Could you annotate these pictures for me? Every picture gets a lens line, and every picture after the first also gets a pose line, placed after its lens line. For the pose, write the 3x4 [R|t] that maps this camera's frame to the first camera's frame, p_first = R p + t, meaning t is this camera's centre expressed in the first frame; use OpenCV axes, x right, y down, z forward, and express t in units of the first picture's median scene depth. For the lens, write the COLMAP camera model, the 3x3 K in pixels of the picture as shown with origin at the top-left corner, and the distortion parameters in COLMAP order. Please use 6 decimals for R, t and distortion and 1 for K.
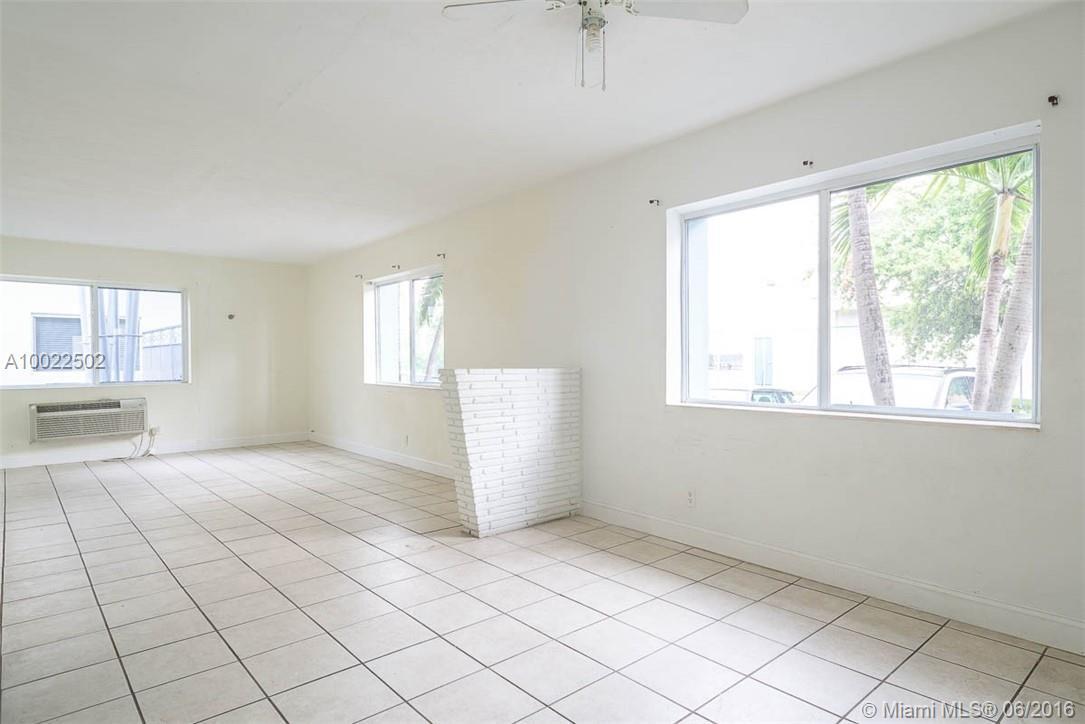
lens RADIAL K [[606.6, 0, 555.9], [0, 606.6, 362.0], [0, 0, 1]] dist [0.009563, -0.000989]
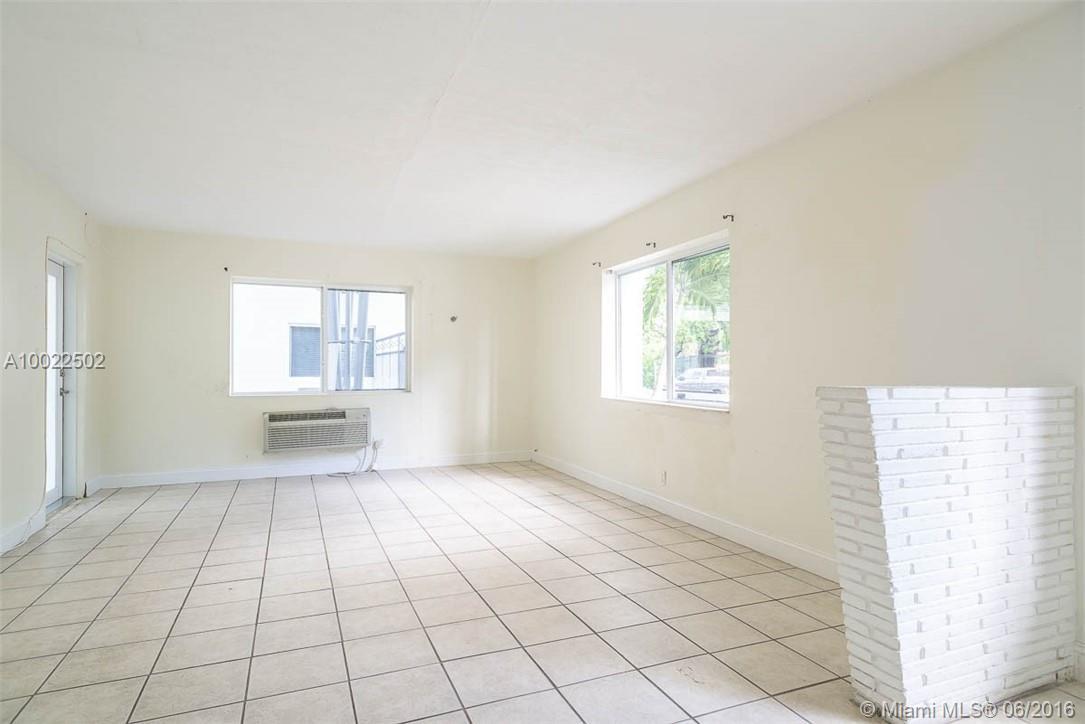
lens RADIAL K [[606.6, 0, 555.9], [0, 606.6, 362.0], [0, 0, 1]] dist [0.009563, -0.000989]
pose [[0.949503, 0.004390, -0.313728, -0.133118], [-0.009209, 0.999861, -0.013879, -0.000091], [0.313624, 0.016067, 0.949411, 0.241261]]
